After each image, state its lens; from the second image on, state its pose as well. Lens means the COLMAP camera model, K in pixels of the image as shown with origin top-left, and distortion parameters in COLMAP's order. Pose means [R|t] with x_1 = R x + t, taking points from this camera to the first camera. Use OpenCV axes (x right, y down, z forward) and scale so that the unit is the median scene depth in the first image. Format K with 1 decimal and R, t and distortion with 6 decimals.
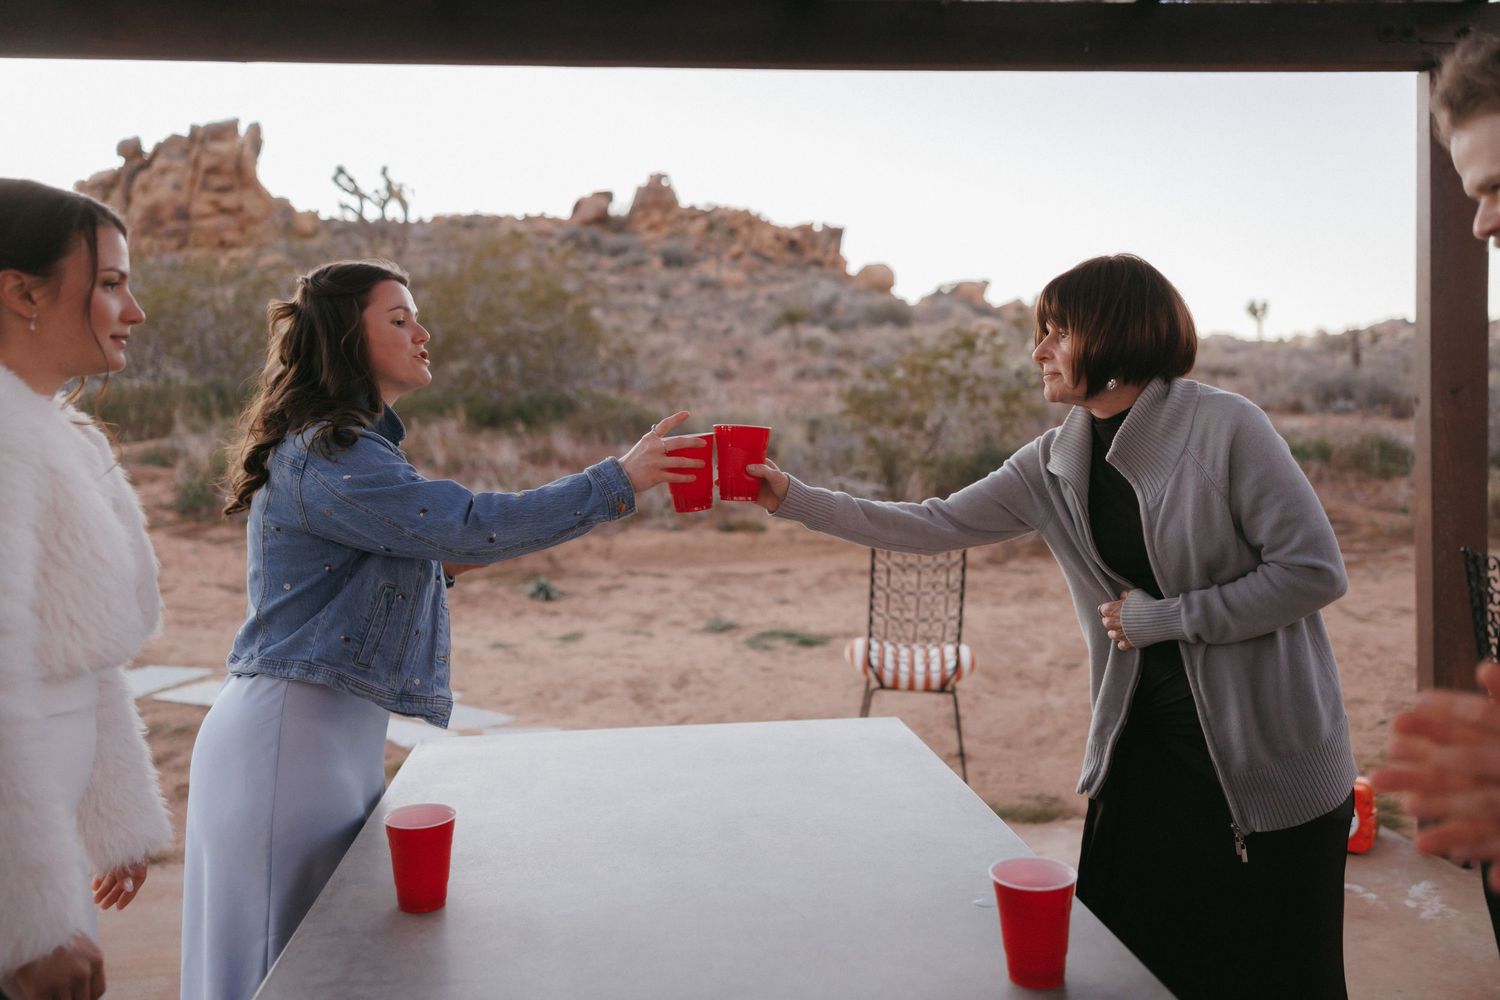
lens RADIAL K [[1118.5, 0, 749.8], [0, 1118.5, 480.2], [0, 0, 1]] dist [0.004424, 0.002058]
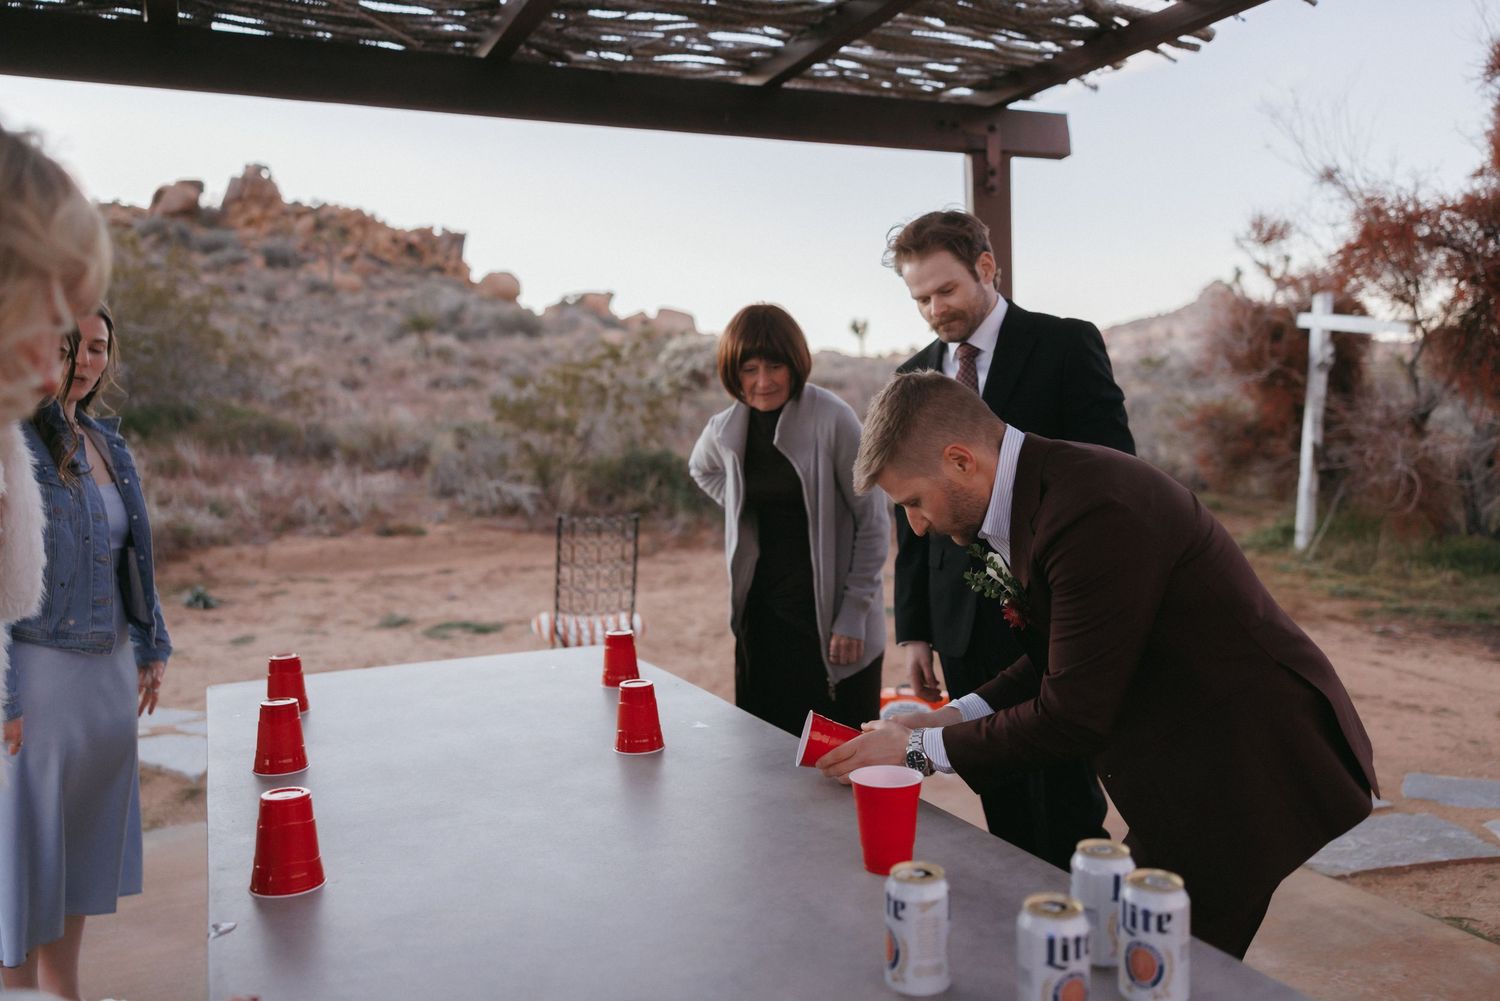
lens RADIAL K [[1240.0, 0, 756.0], [0, 1240.0, 487.5], [0, 0, 1]] dist [0.004720, -0.002247]
pose [[0.943164, -0.020964, 0.331666, -0.051299], [0.026022, 0.999603, -0.010814, 0.015311], [-0.331307, 0.018830, 0.943335, -0.116105]]
